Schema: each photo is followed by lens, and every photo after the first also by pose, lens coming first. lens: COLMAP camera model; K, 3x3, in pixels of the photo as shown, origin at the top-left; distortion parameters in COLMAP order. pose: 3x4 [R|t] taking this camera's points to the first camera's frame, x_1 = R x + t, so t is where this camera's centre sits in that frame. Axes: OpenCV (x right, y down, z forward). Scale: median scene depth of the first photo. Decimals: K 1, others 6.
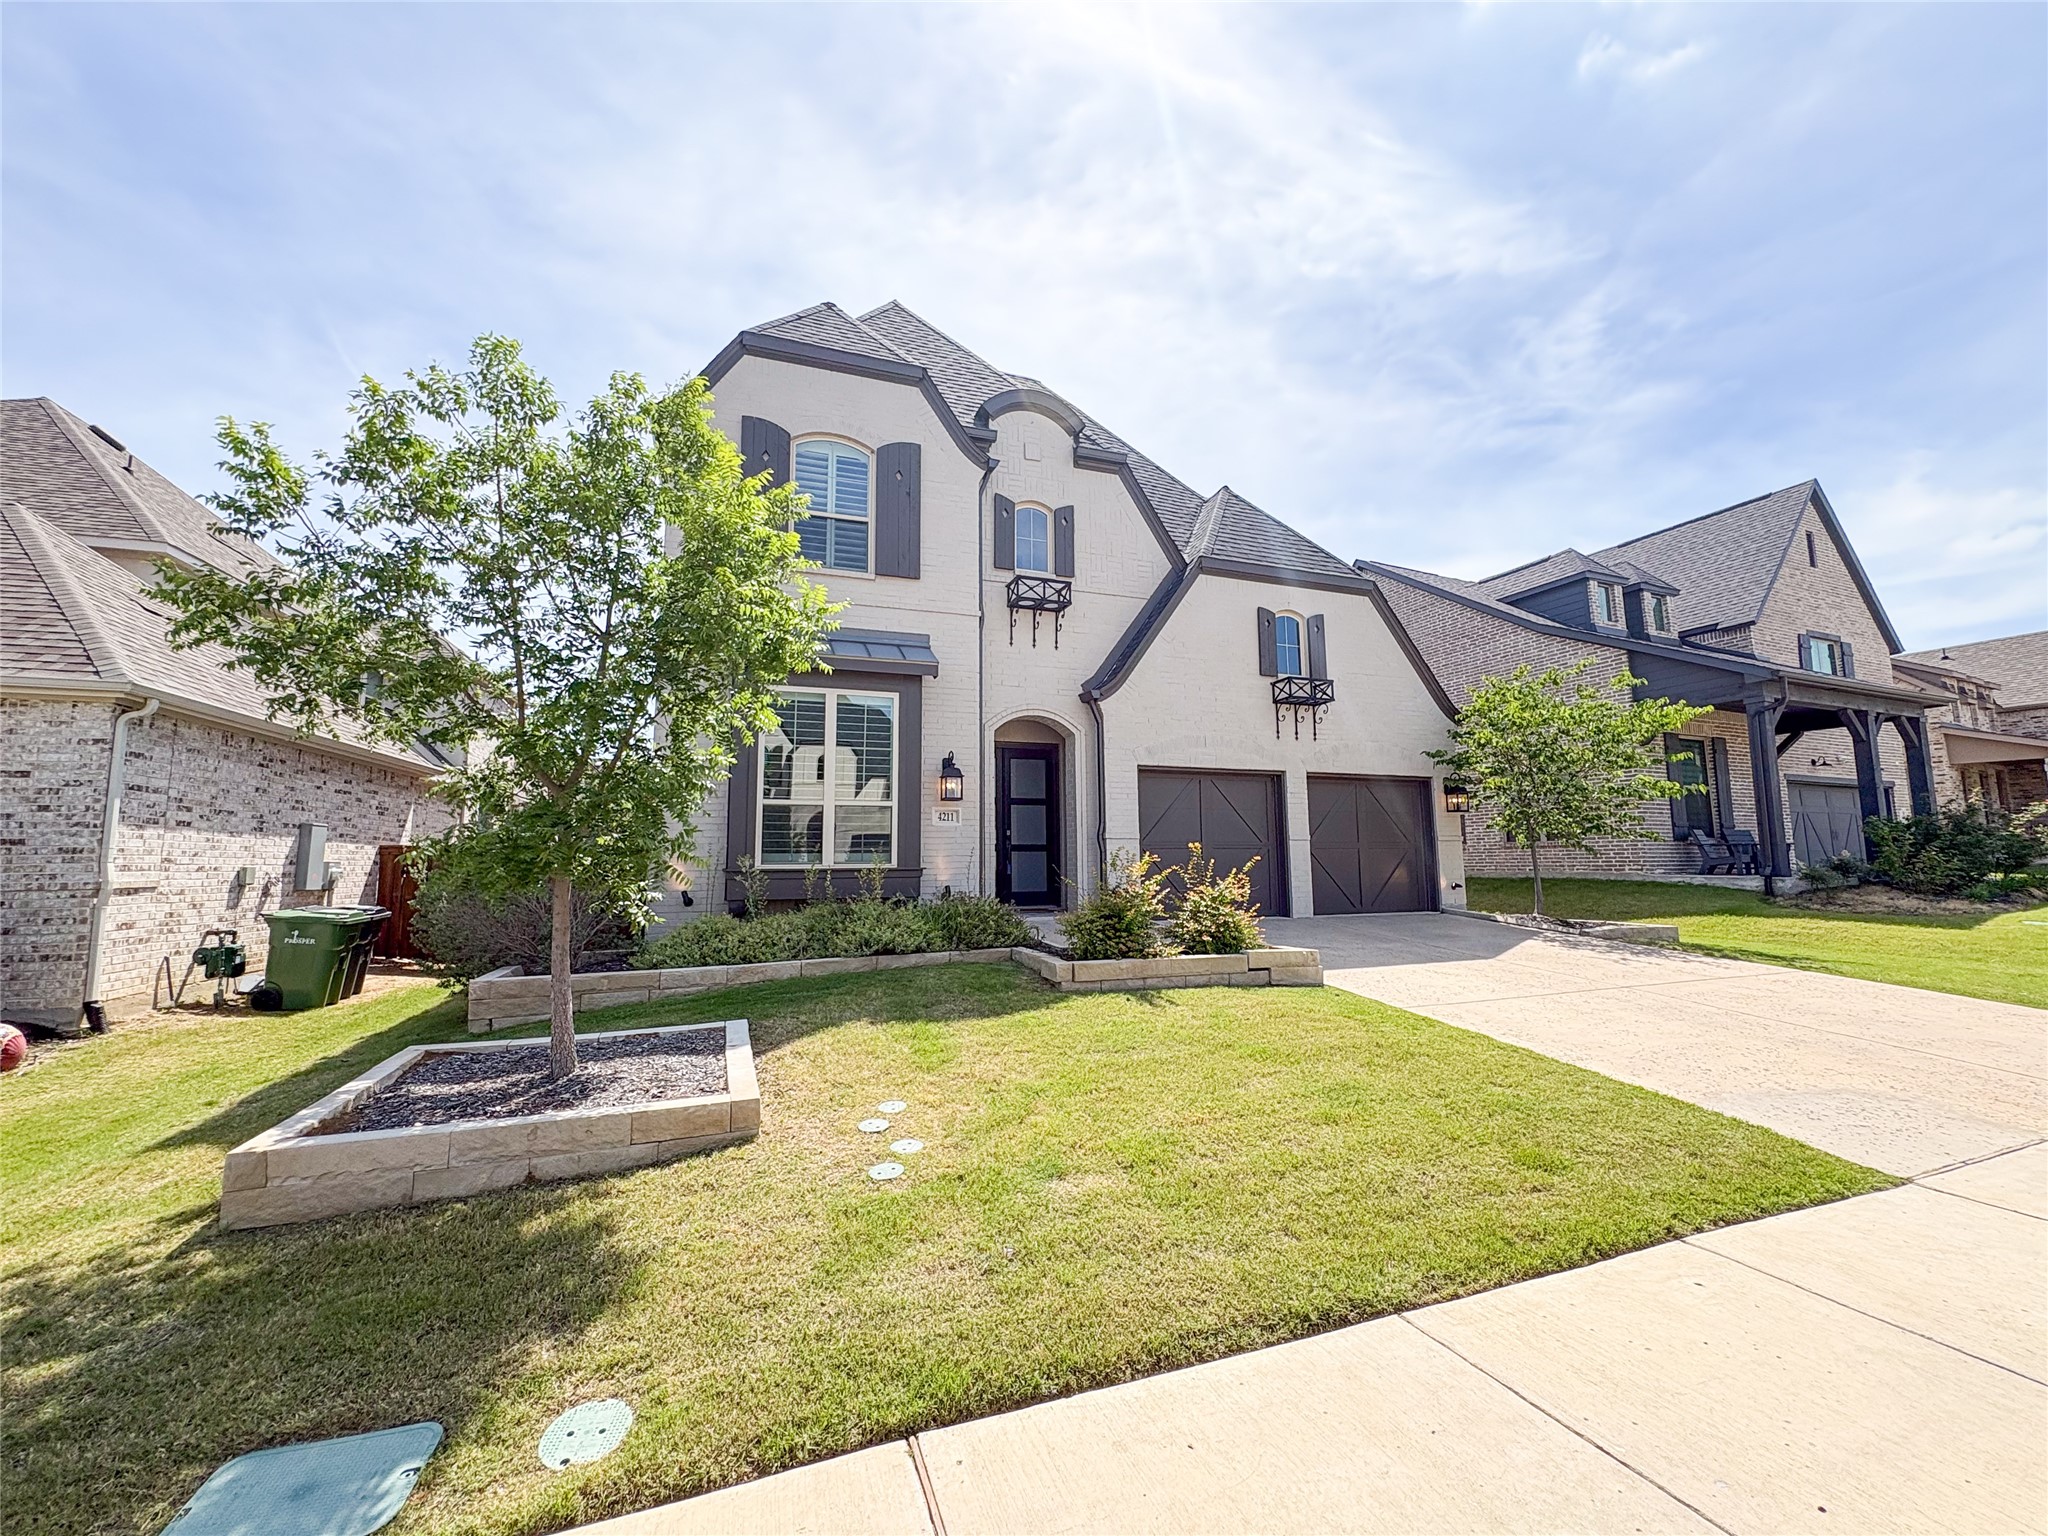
lens RADIAL K [[814.5, 0, 1020.9], [0, 814.5, 770.4], [0, 0, 1]] dist [-0.005110, 0.001602]
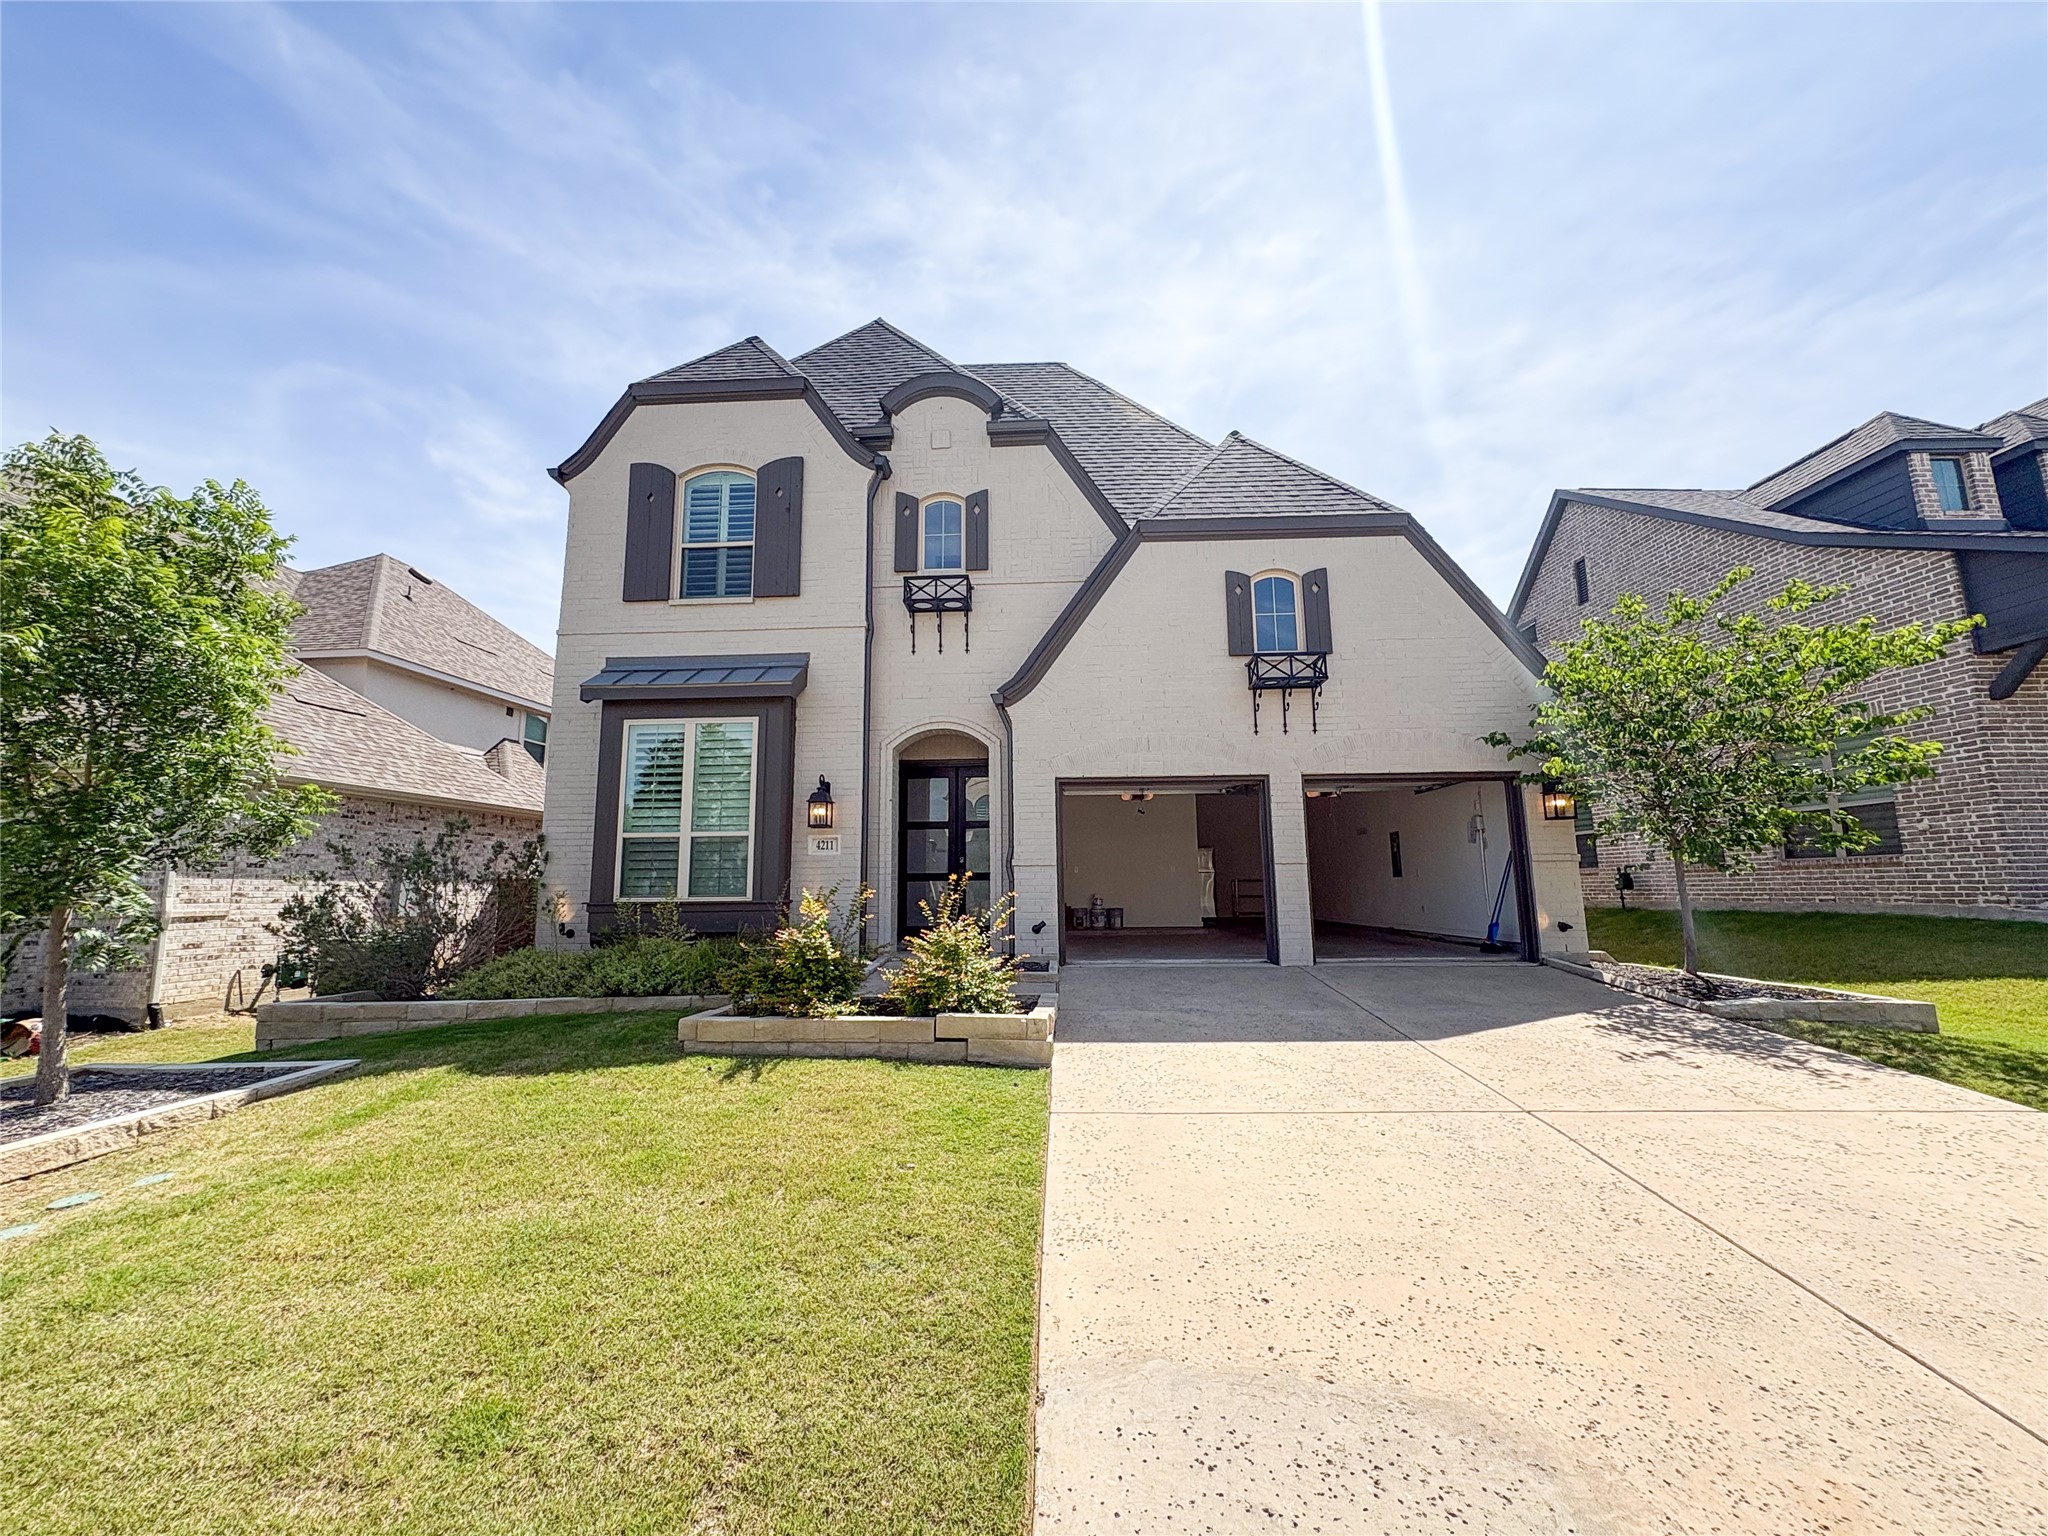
lens RADIAL K [[814.5, 0, 1020.4], [0, 814.5, 769.7], [0, 0, 1]] dist [-0.005110, 0.001602]
pose [[0.922703, -0.058083, -0.381111, 0.438544], [0.047171, 0.998167, -0.037921, 0.015322], [0.382615, 0.017013, 0.923751, 0.209700]]
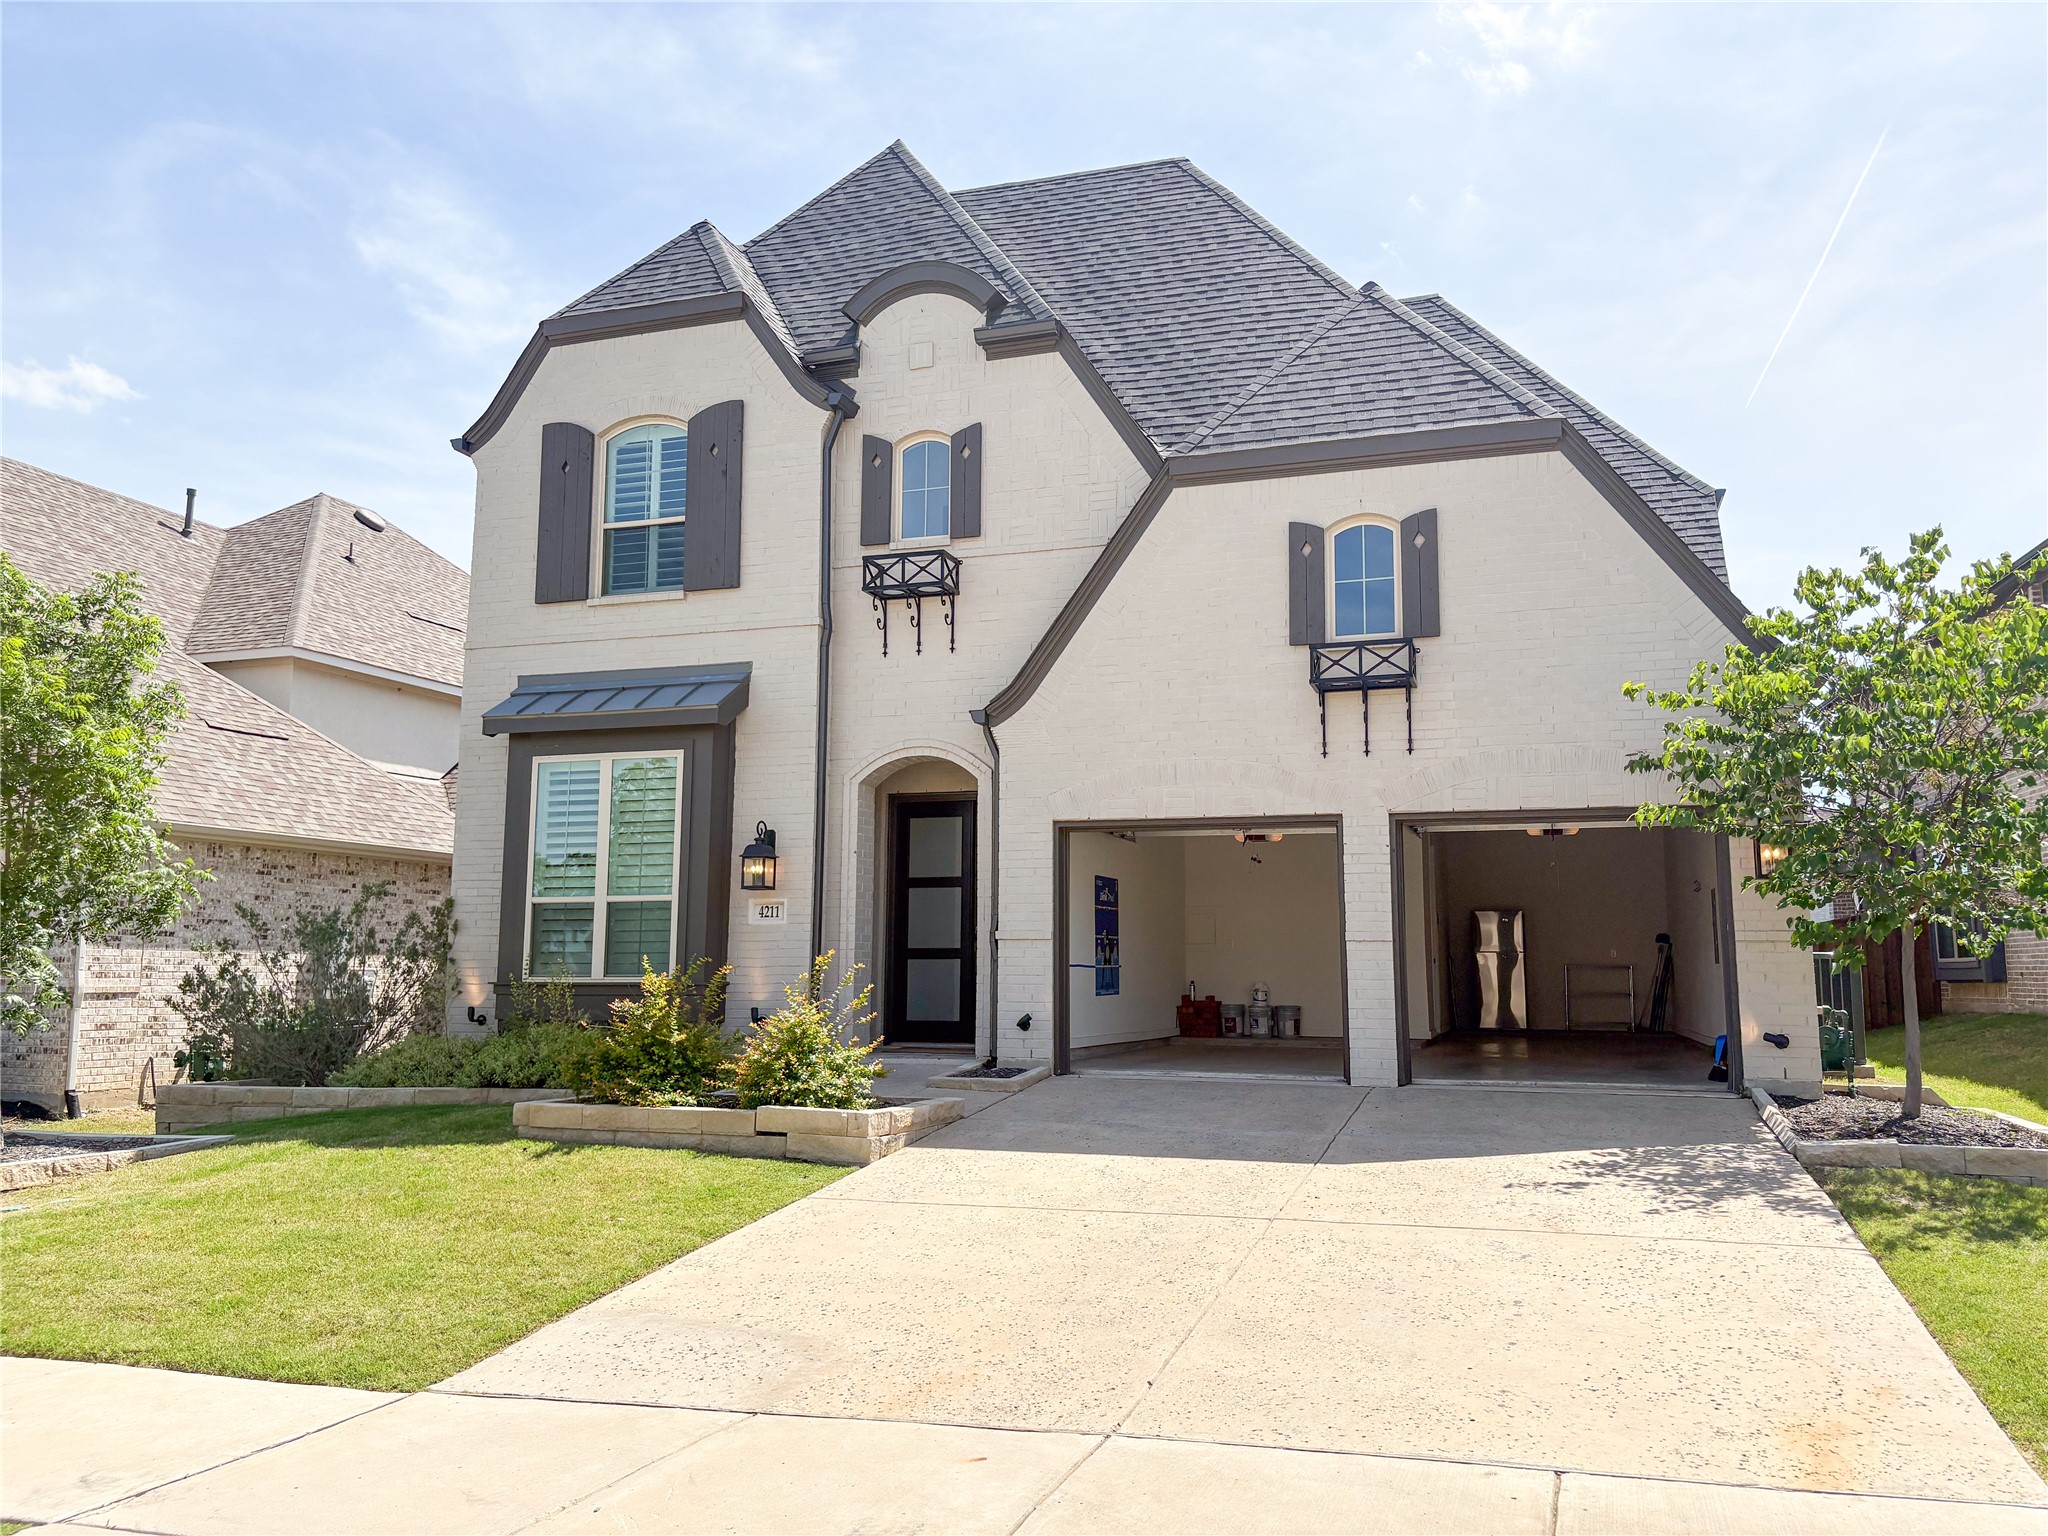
lens RADIAL K [[1543.0, 0, 1033.4], [0, 1543.0, 771.2], [0, 0, 1]] dist [0.038970, -0.045985]
pose [[0.788180, -0.071063, -0.611329, 0.867437], [0.059734, 0.997455, -0.038933, -0.000172], [0.612540, -0.005831, 0.790418, 0.060903]]
